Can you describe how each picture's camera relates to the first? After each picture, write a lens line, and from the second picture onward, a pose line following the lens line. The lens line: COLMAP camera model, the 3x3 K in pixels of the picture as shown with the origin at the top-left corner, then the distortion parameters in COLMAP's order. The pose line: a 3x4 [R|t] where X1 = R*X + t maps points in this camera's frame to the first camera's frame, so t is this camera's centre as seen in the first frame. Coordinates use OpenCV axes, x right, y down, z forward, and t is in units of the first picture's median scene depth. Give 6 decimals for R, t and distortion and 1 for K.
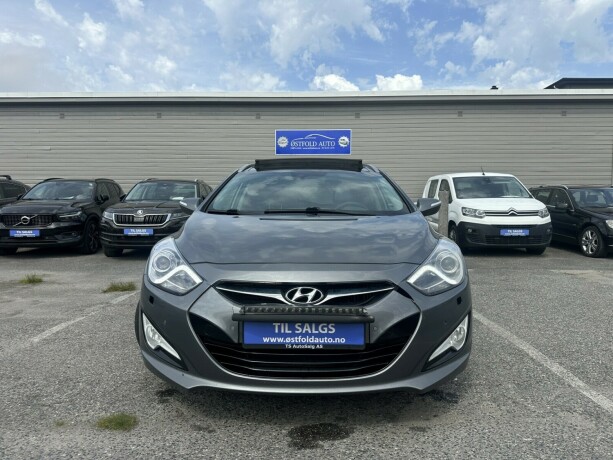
lens RADIAL K [[433.4, 0, 307.7], [0, 433.4, 218.6], [0, 0, 1]] dist [0.028608, -0.036724]
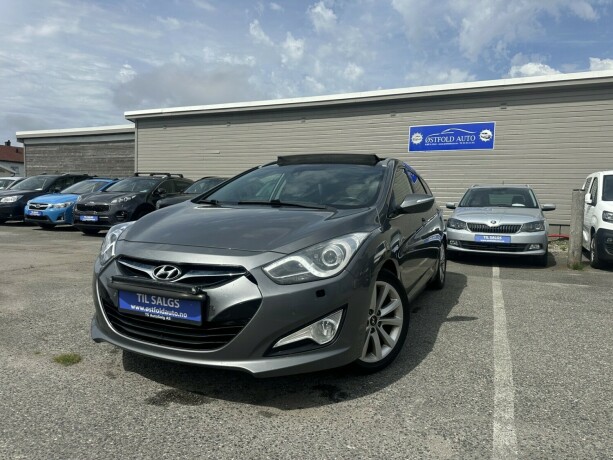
lens RADIAL K [[433.4, 0, 304.6], [0, 433.4, 223.9], [0, 0, 1]] dist [0.028608, -0.036724]
pose [[0.914500, 0.042835, -0.402311, 0.638118], [-0.037624, 0.999074, 0.020848, 0.010805], [0.402832, -0.003929, 0.915266, 0.088809]]
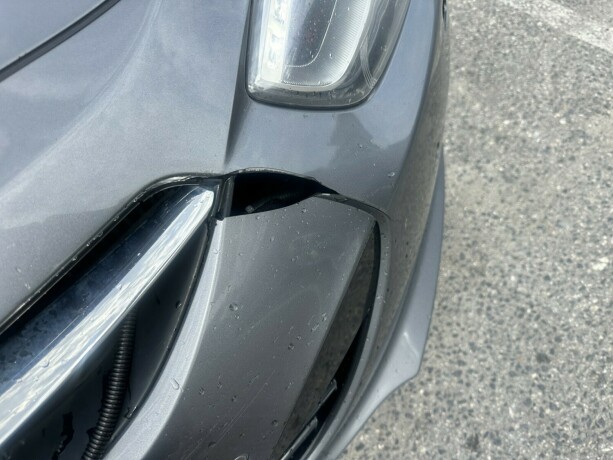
lens RADIAL K [[433.4, 0, 308.9], [0, 433.4, 228.4], [0, 0, 1]] dist [0.028608, -0.036724]
pose [[0.809725, -0.562546, 0.166993, 0.170667], [0.221803, 0.556872, 0.800435, 0.048699], [-0.543276, -0.611093, 0.575688, 0.769179]]
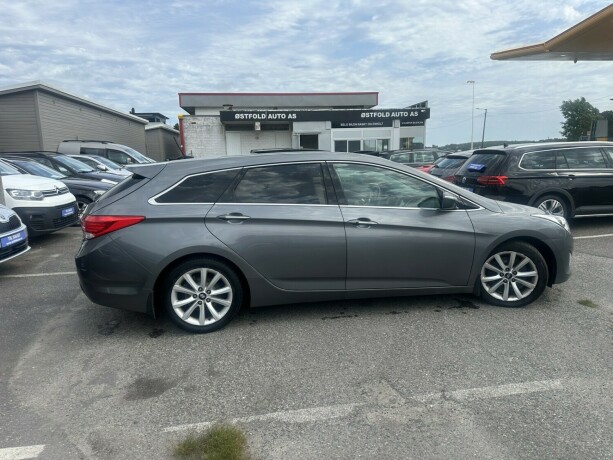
lens RADIAL K [[433.4, 0, 307.6], [0, 433.4, 231.4], [0, 0, 1]] dist [0.028608, -0.036724]
pose [[-0.167425, -0.168259, 0.971421, -1.888539], [0.047825, 0.982782, 0.178470, -0.247739], [-0.984724, 0.076339, -0.156495, 2.297935]]
